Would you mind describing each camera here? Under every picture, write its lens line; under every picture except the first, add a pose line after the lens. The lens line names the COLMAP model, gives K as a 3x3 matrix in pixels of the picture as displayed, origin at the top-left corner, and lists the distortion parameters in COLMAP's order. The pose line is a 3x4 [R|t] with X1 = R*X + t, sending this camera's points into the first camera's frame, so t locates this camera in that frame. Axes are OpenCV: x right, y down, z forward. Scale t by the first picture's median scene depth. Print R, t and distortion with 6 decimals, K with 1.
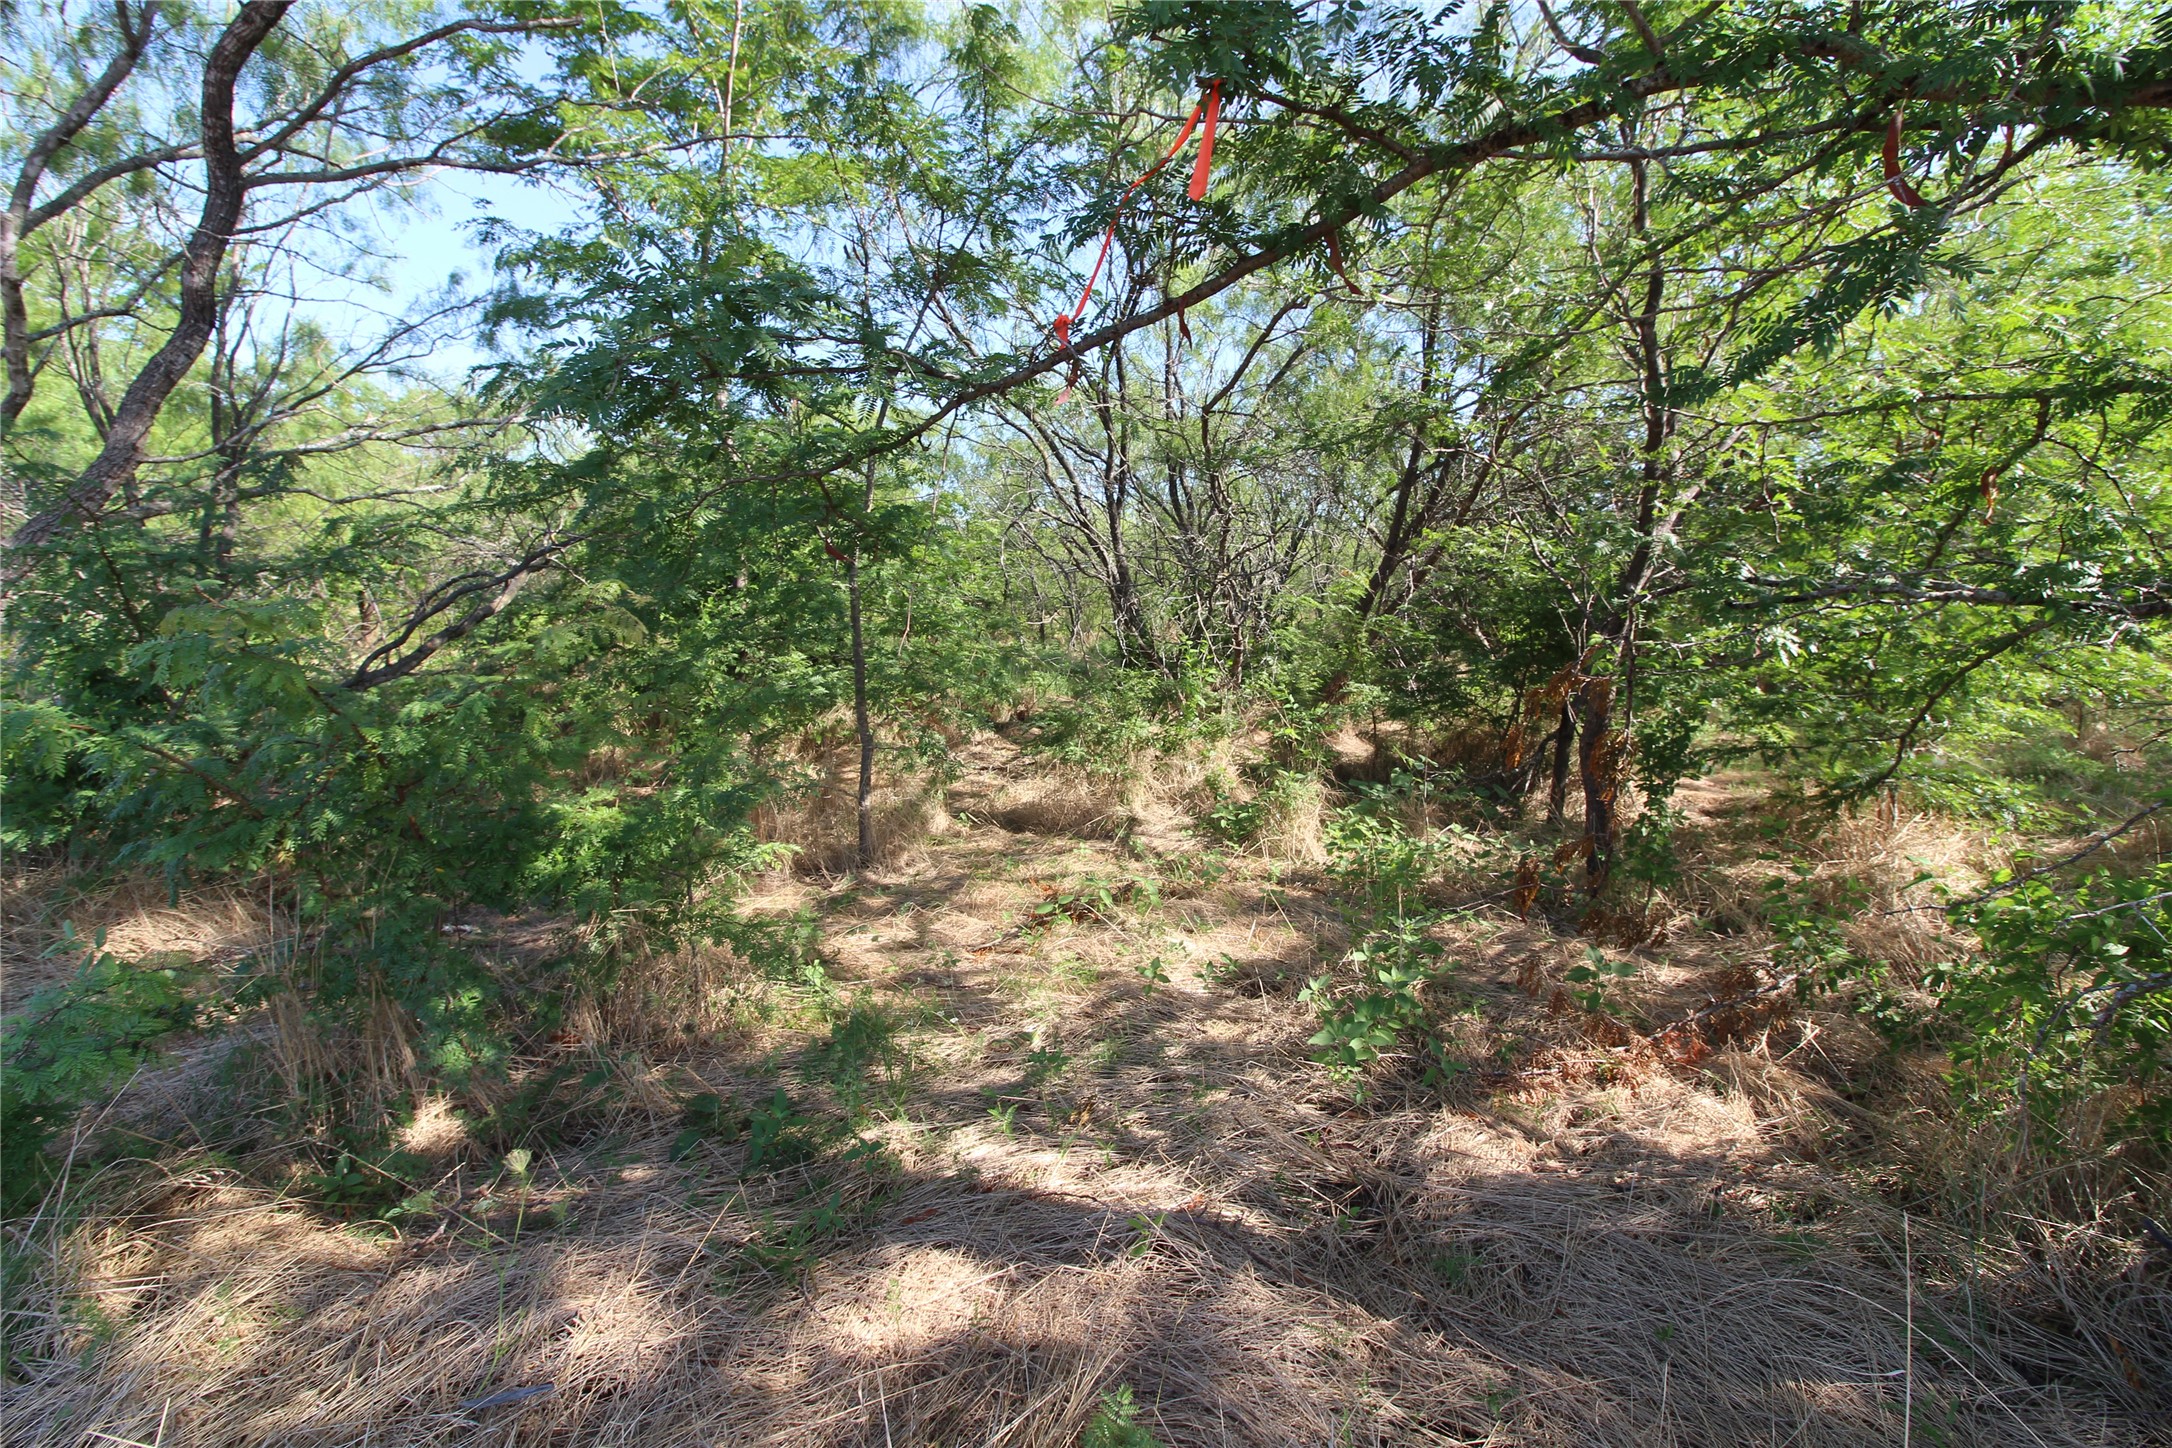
lens RADIAL K [[1010.0, 0, 1082.4], [0, 1010.0, 687.4], [0, 0, 1]] dist [-0.000966, -0.012181]
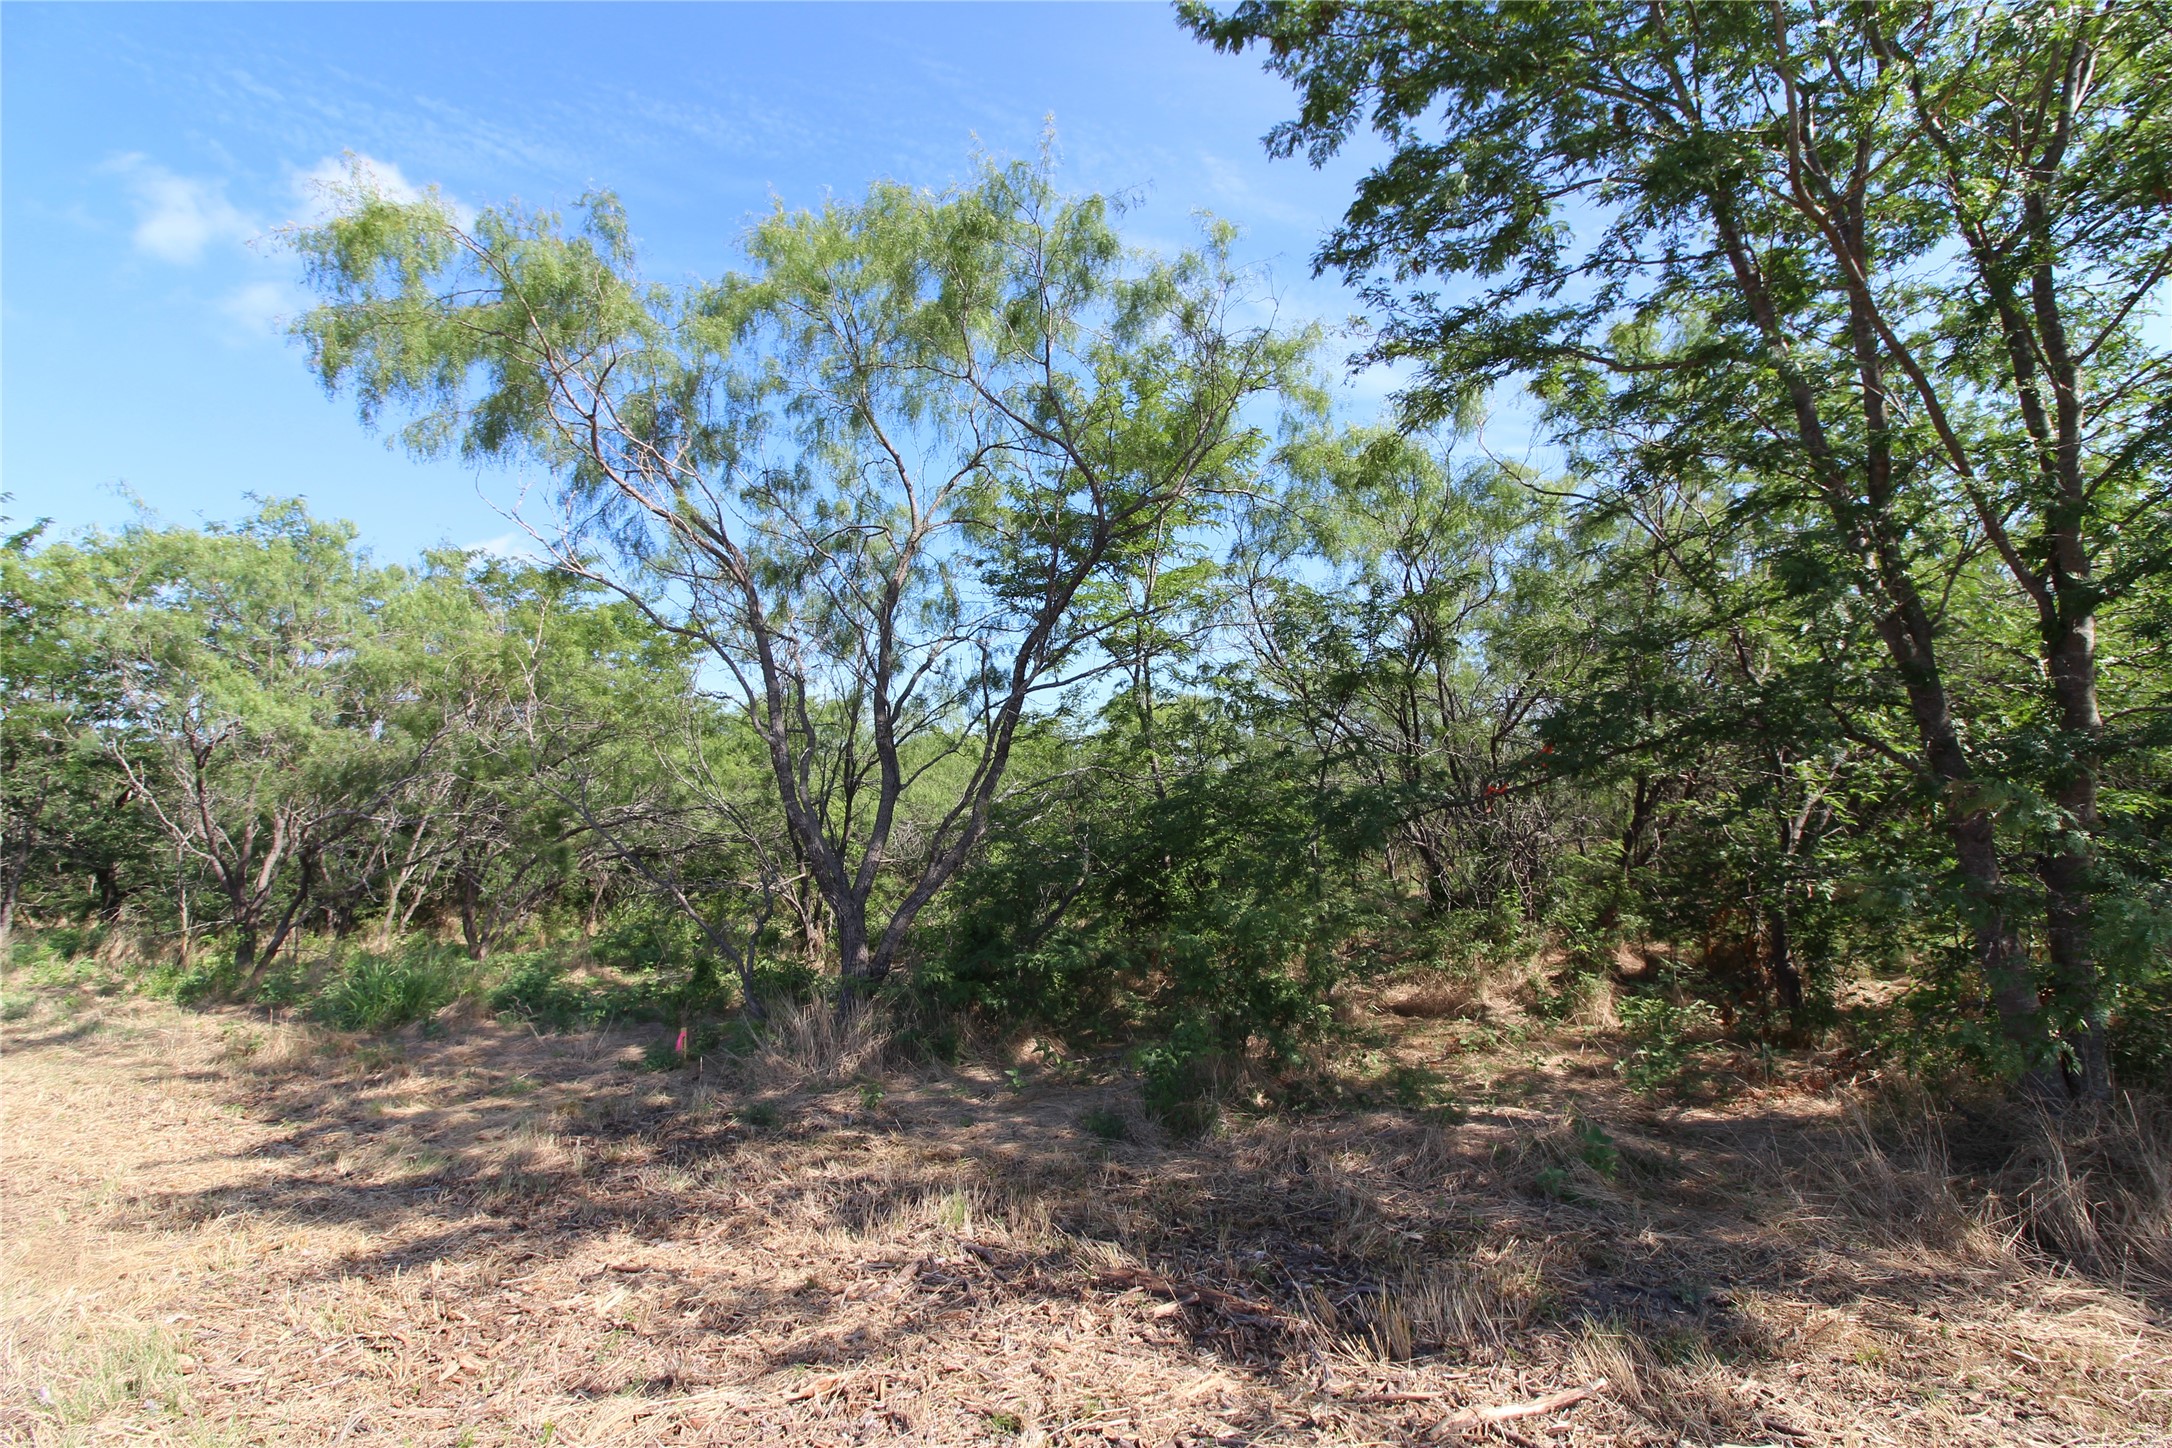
lens RADIAL K [[1010.0, 0, 1082.4], [0, 1010.0, 687.4], [0, 0, 1]] dist [-0.000966, -0.012181]
pose [[0.974790, -0.076751, -0.209510, -0.190948], [0.025781, 0.971430, -0.235920, 0.001617], [0.221632, 0.224571, 0.948919, -0.741084]]
